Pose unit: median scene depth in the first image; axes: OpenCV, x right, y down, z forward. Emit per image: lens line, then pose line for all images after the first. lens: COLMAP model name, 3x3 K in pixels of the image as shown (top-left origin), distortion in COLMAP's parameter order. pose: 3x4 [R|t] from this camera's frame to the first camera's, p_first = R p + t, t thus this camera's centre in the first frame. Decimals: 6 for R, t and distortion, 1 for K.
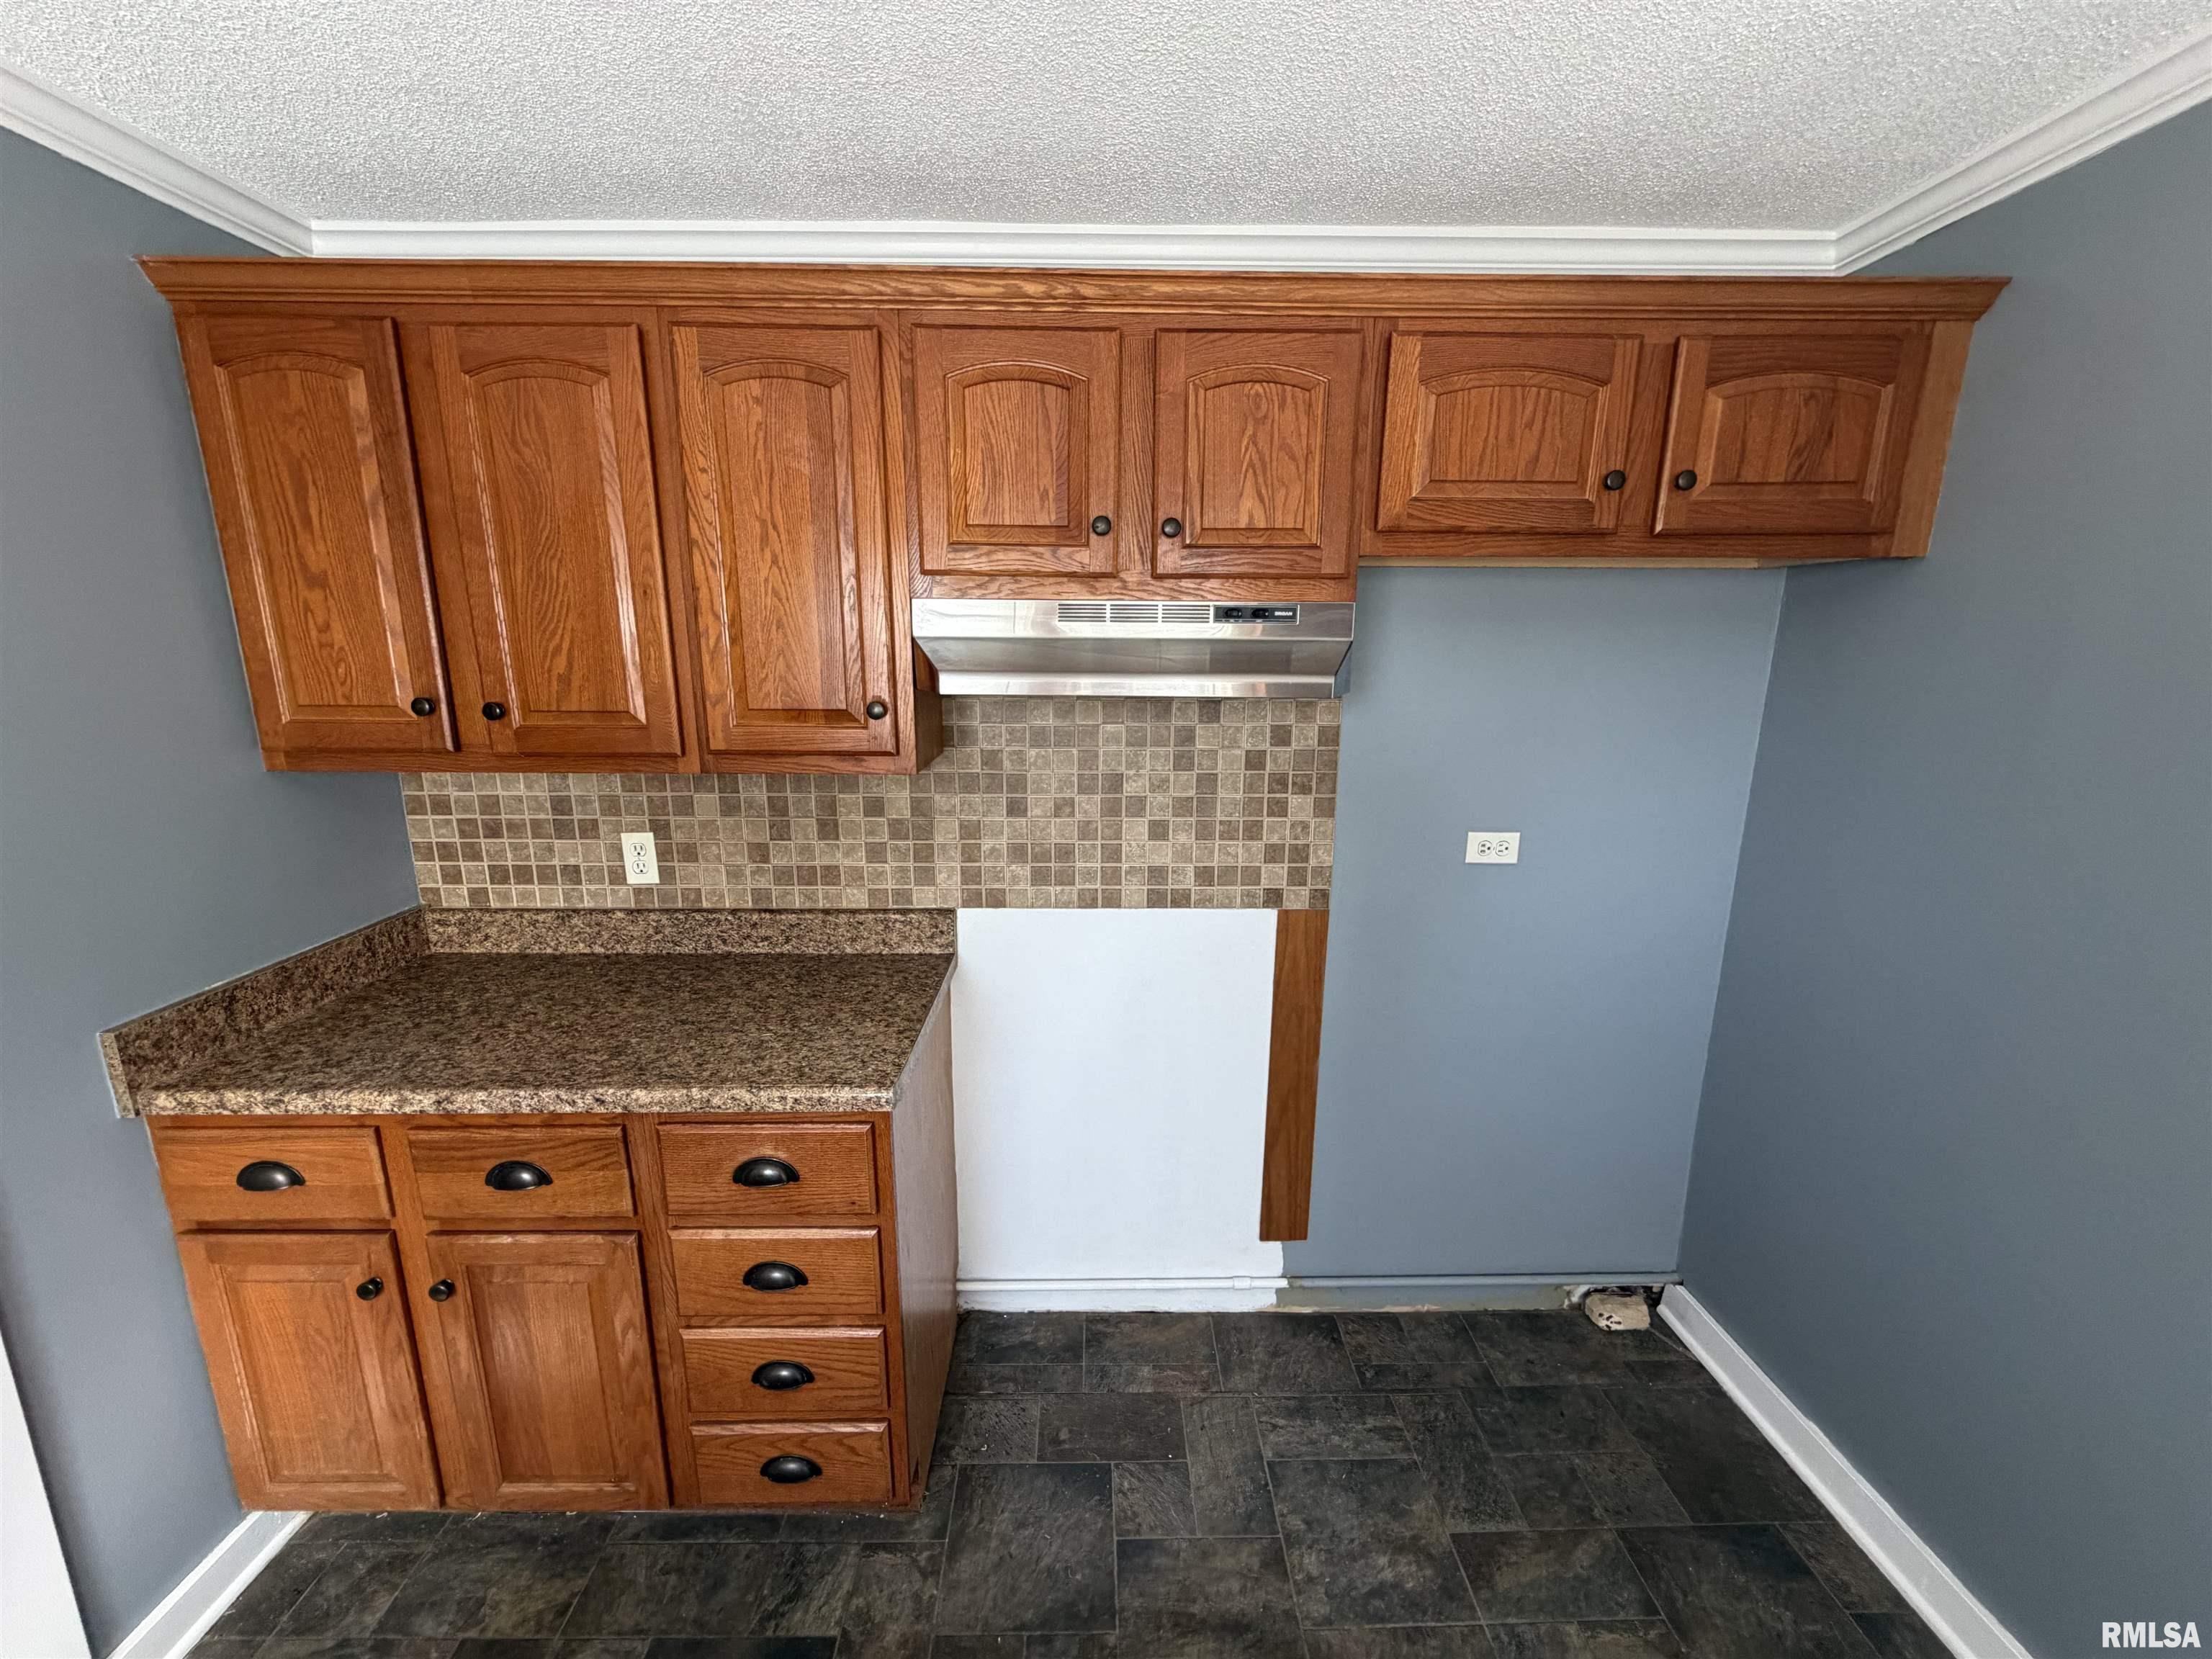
lens RADIAL K [[866.7, 0, 1101.4], [0, 866.7, 828.1], [0, 0, 1]] dist [-0.007674, -0.000185]
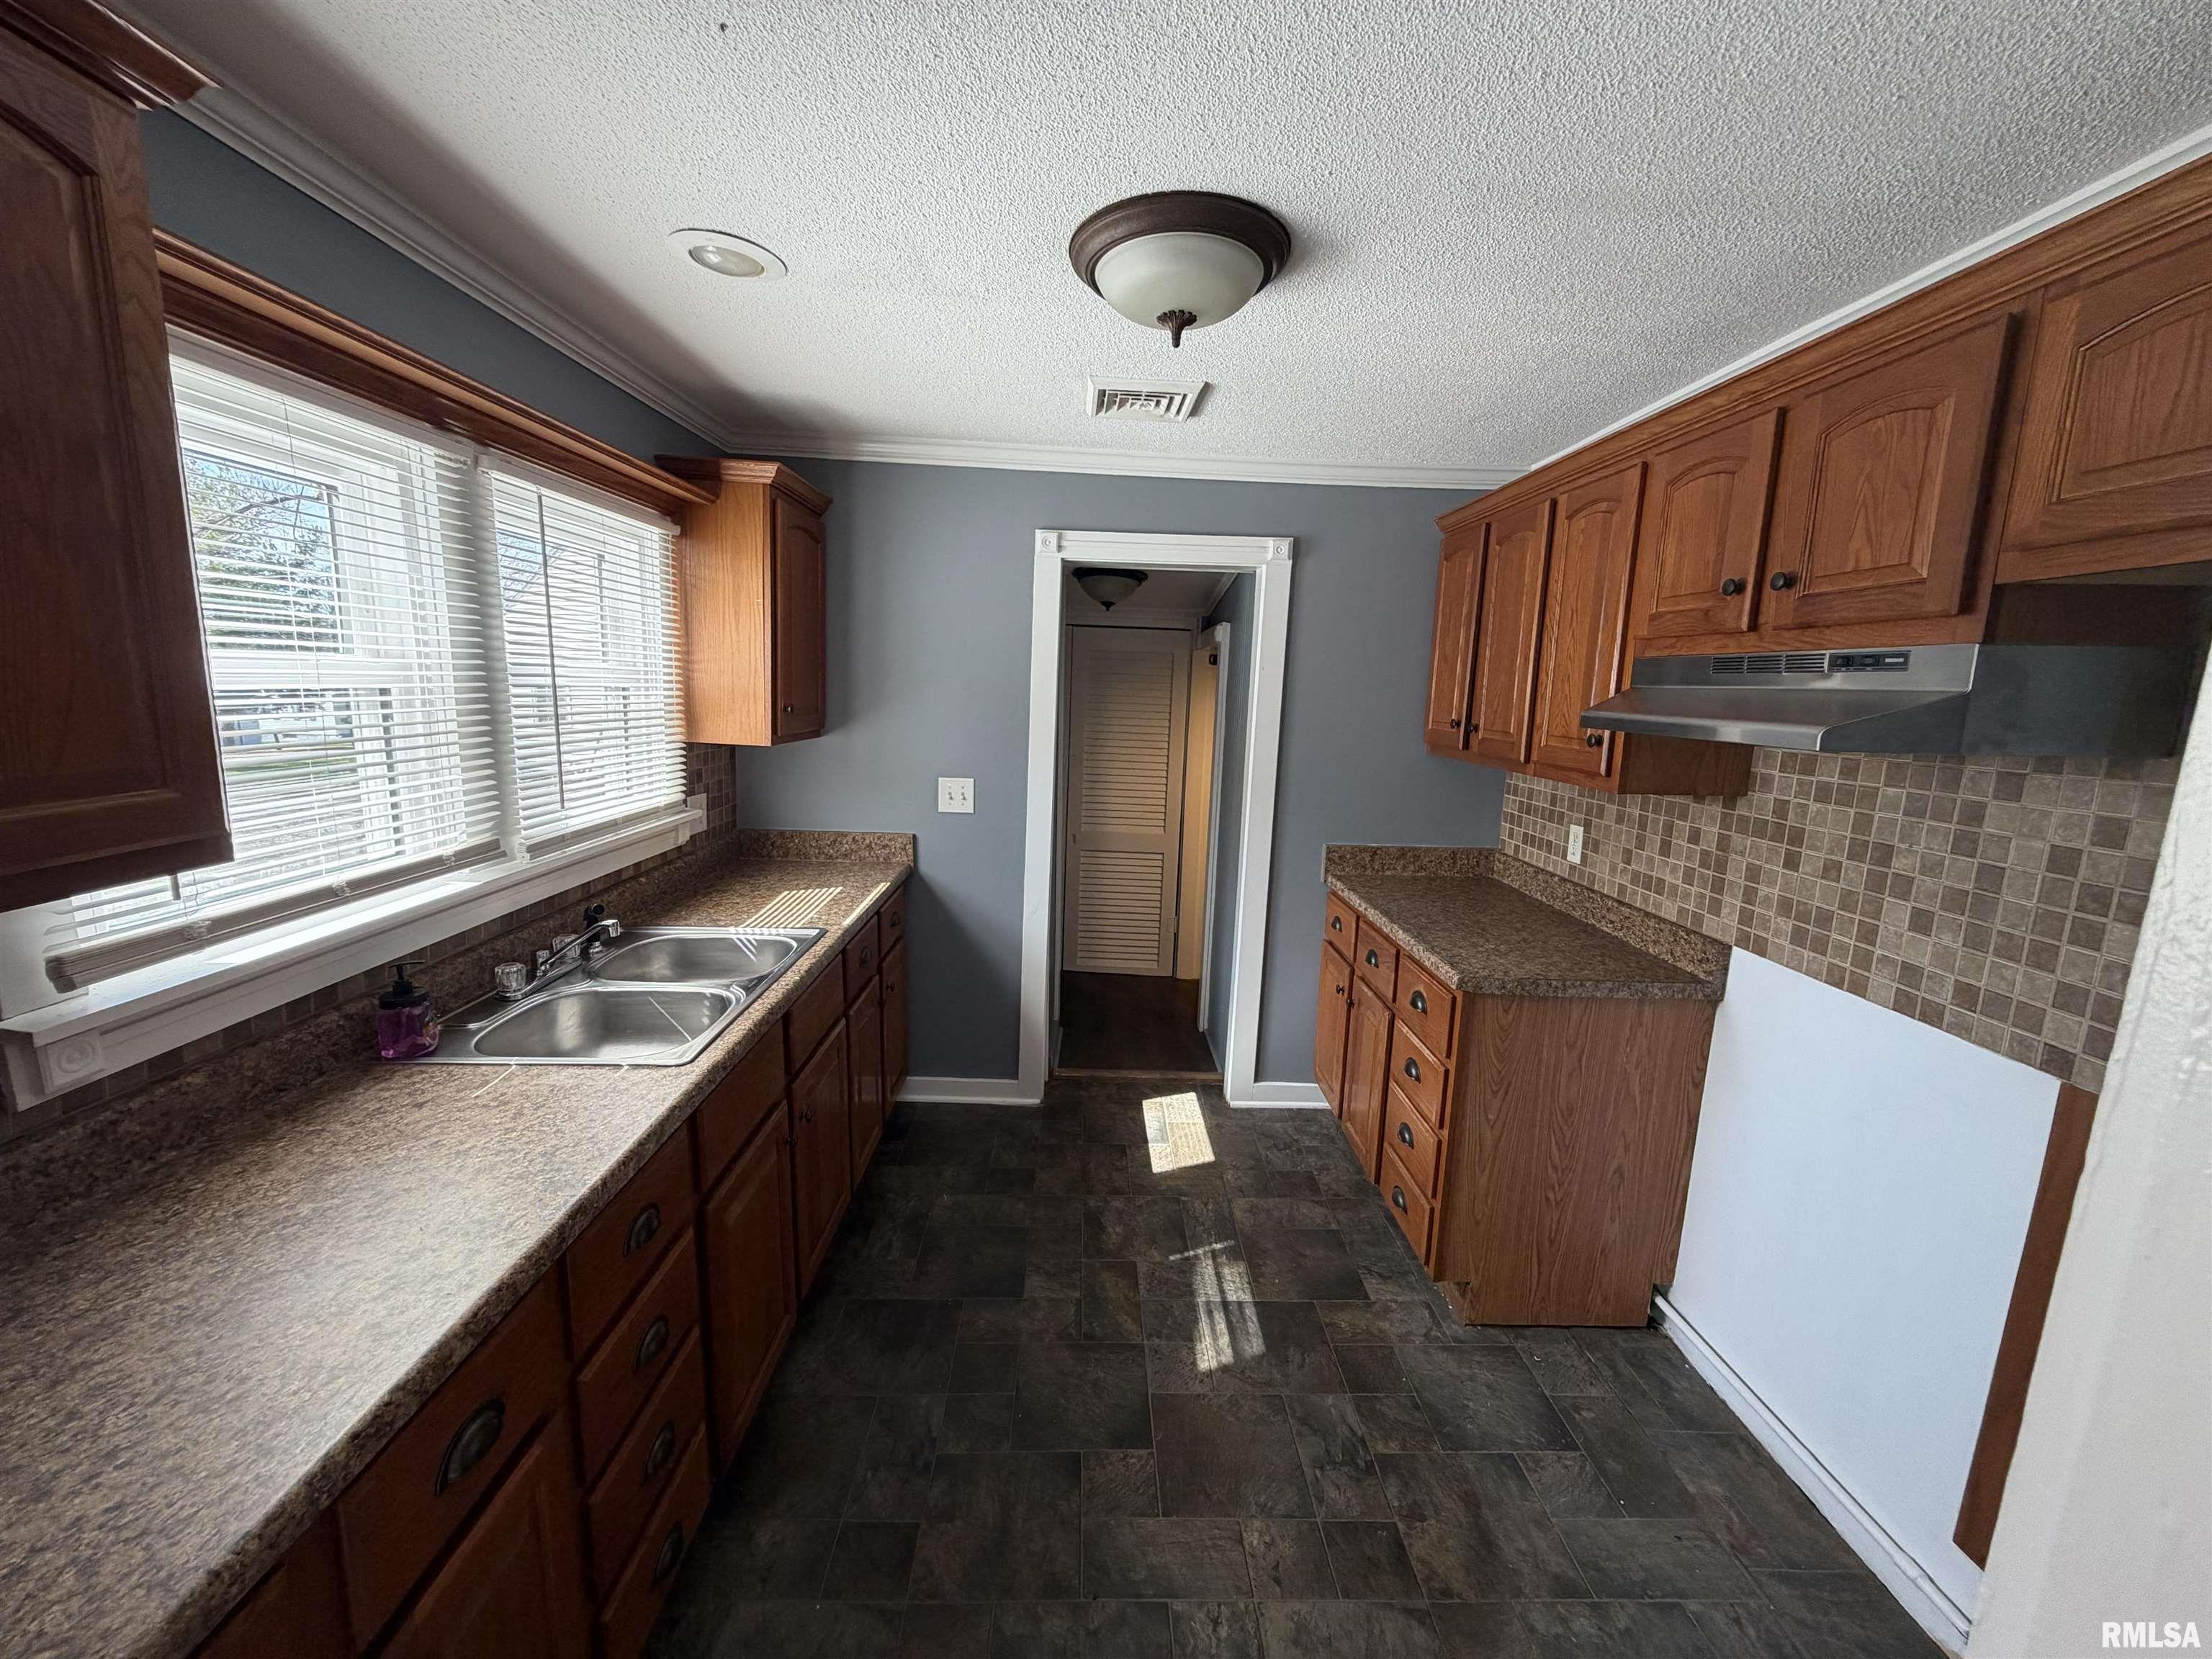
lens RADIAL K [[866.7, 0, 1099.9], [0, 866.7, 826.9], [0, 0, 1]] dist [-0.007674, -0.000185]
pose [[-0.000524, 0.156689, -0.987648, 0.865141], [-0.235085, 0.959950, 0.152419, -0.024933], [0.971975, 0.232261, 0.036332, 0.185472]]
